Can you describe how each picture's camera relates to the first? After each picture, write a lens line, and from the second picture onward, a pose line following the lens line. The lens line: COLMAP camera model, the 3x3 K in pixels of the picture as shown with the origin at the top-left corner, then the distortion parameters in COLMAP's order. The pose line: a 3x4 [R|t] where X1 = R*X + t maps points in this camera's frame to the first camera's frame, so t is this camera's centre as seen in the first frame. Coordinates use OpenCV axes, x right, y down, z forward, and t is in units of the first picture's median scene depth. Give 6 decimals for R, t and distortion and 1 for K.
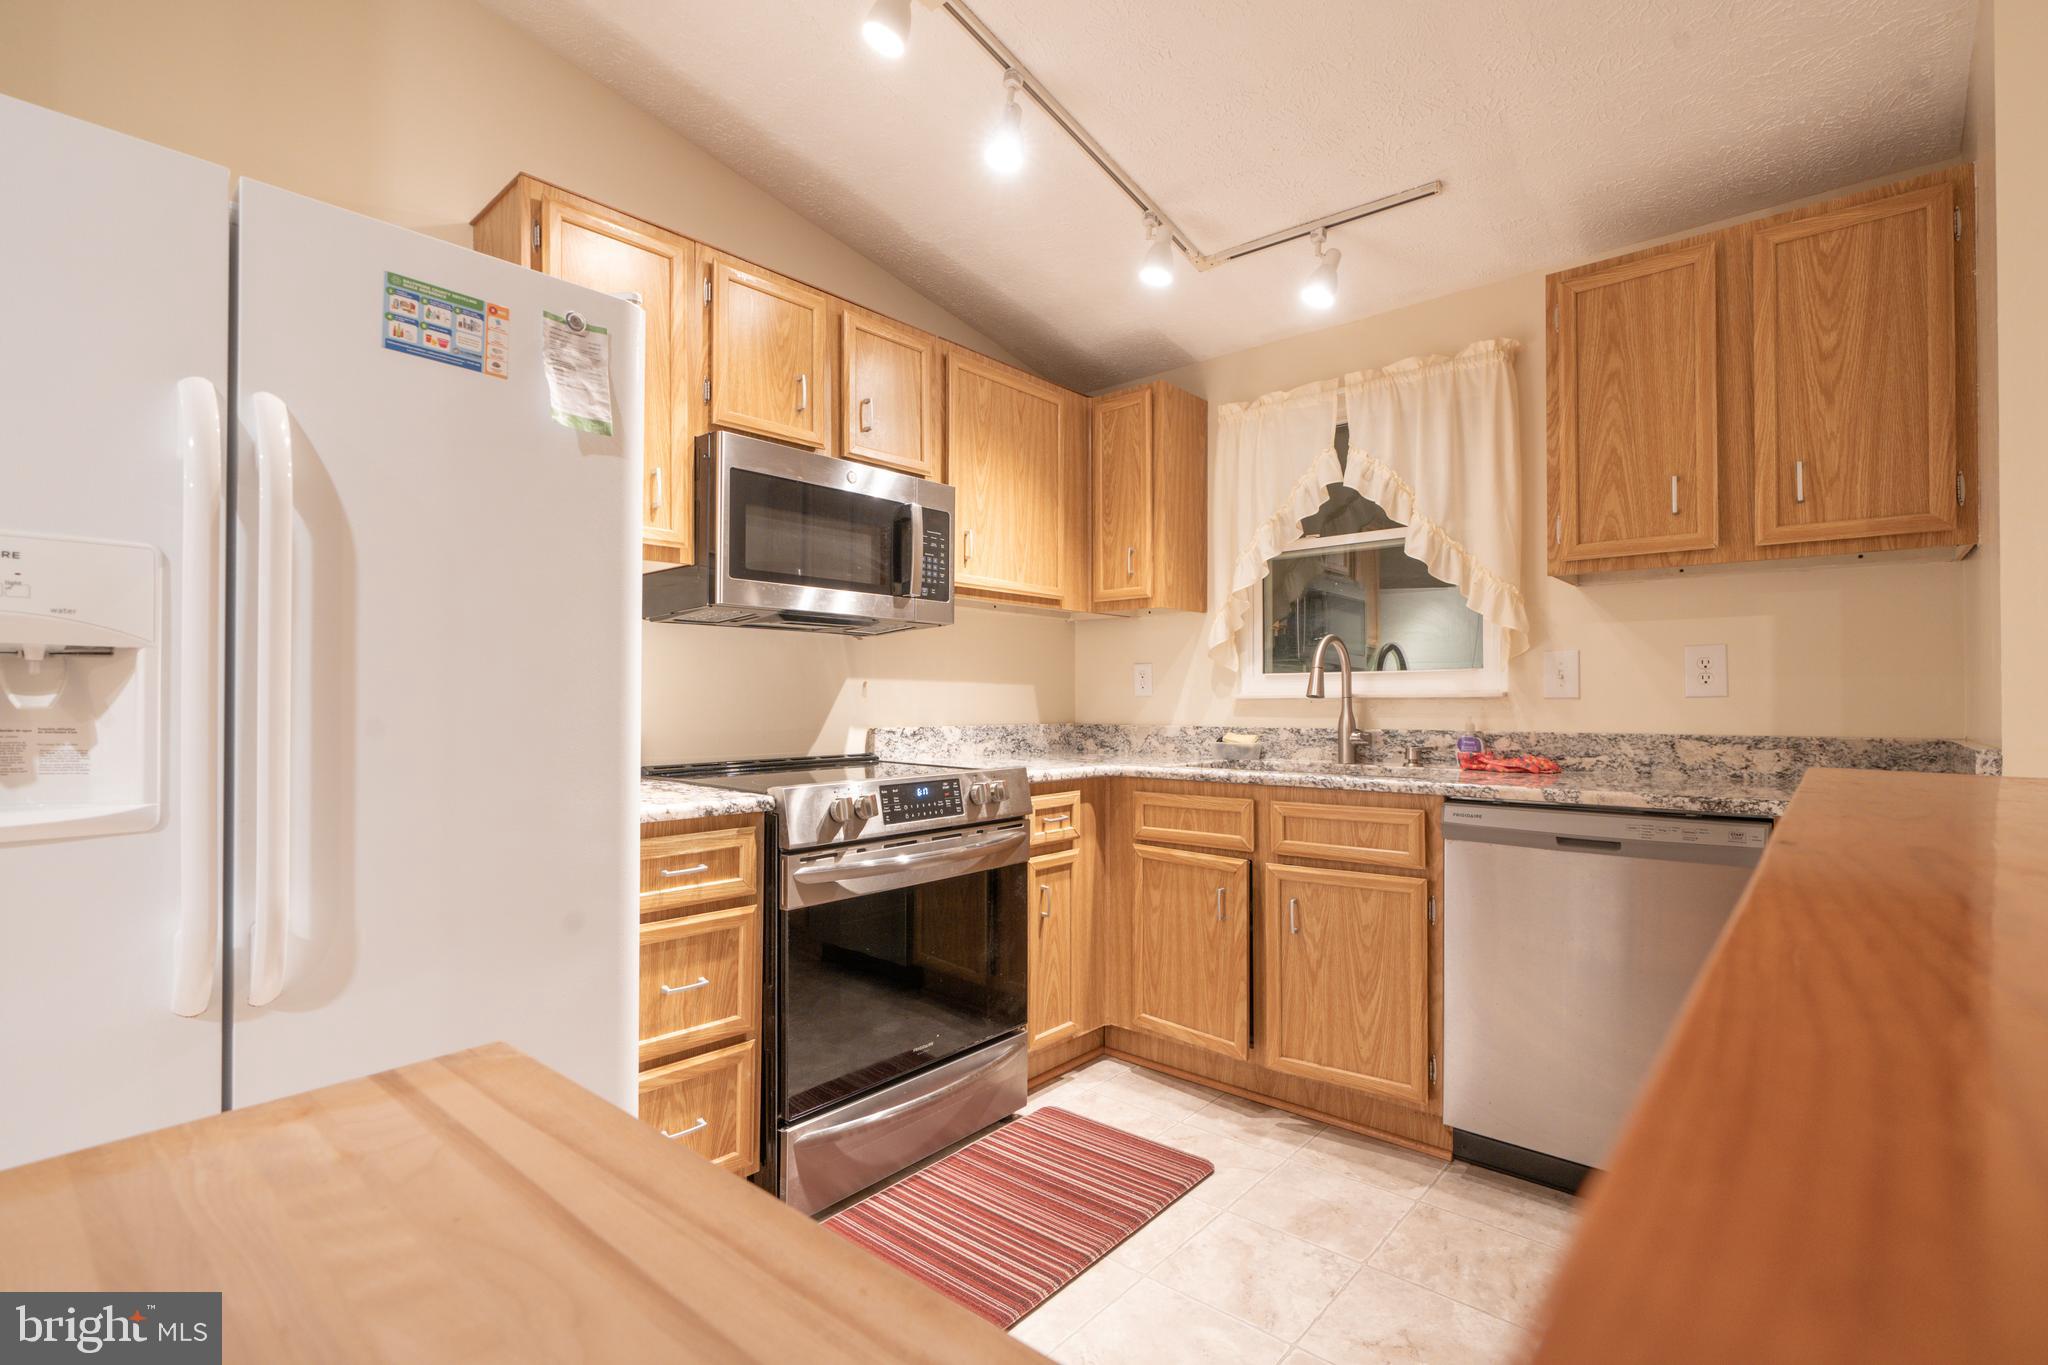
lens RADIAL K [[977.0, 0, 1028.2], [0, 977.0, 670.7], [0, 0, 1]] dist [-0.015037, 0.011129]
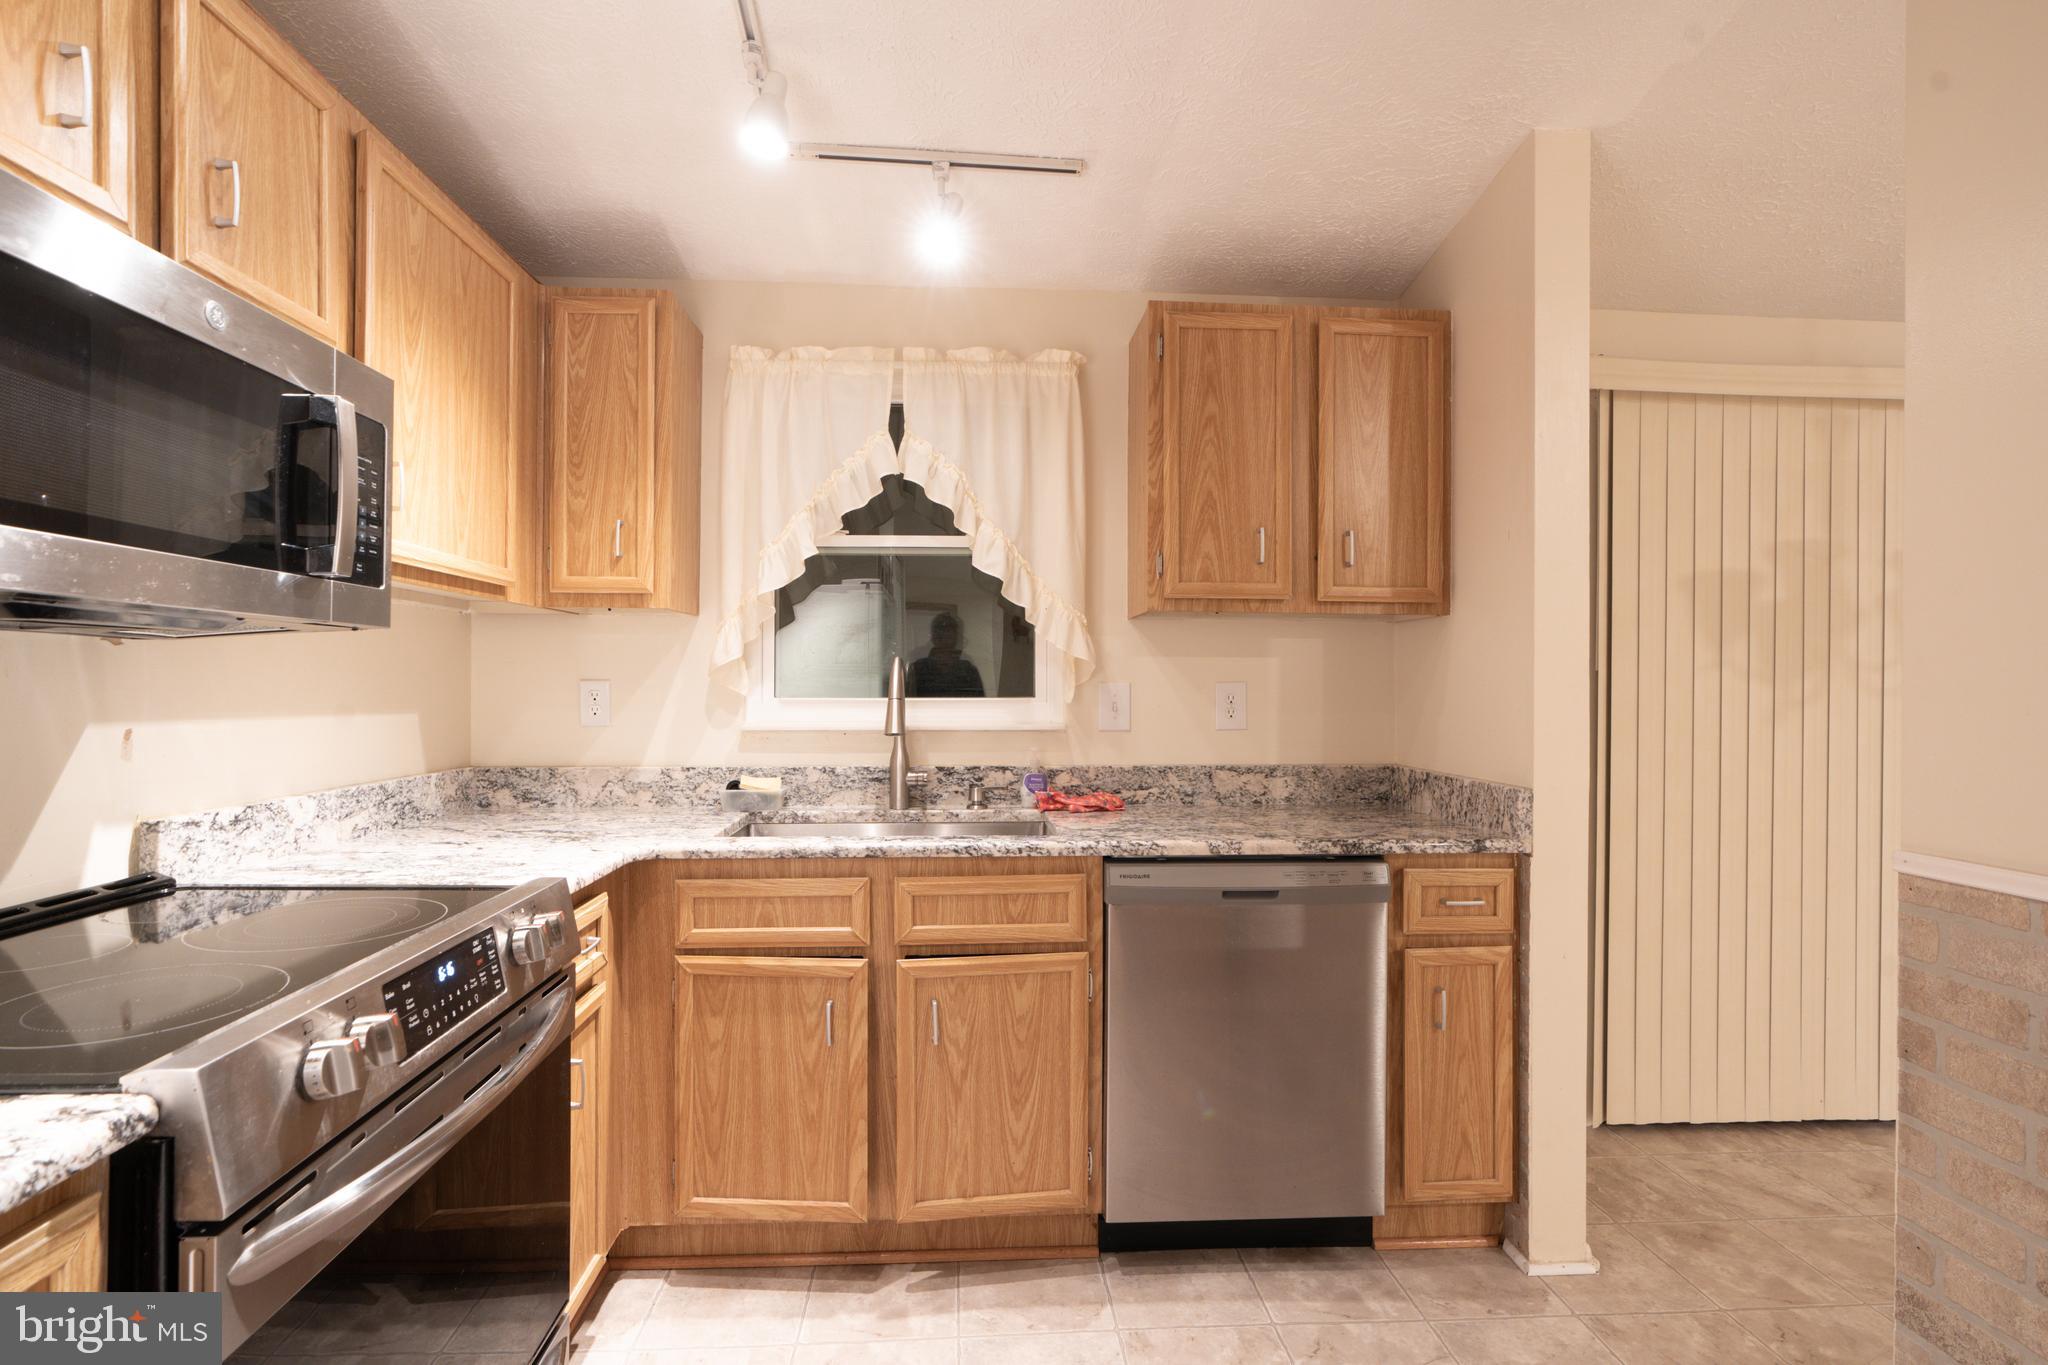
lens RADIAL K [[977.0, 0, 1028.2], [0, 977.0, 670.7], [0, 0, 1]] dist [-0.015037, 0.011129]
pose [[0.700222, 0.011108, 0.713838, -0.225853], [-0.028921, 0.999500, 0.012816, -0.043234], [-0.713339, -0.029619, 0.700193, 0.368339]]
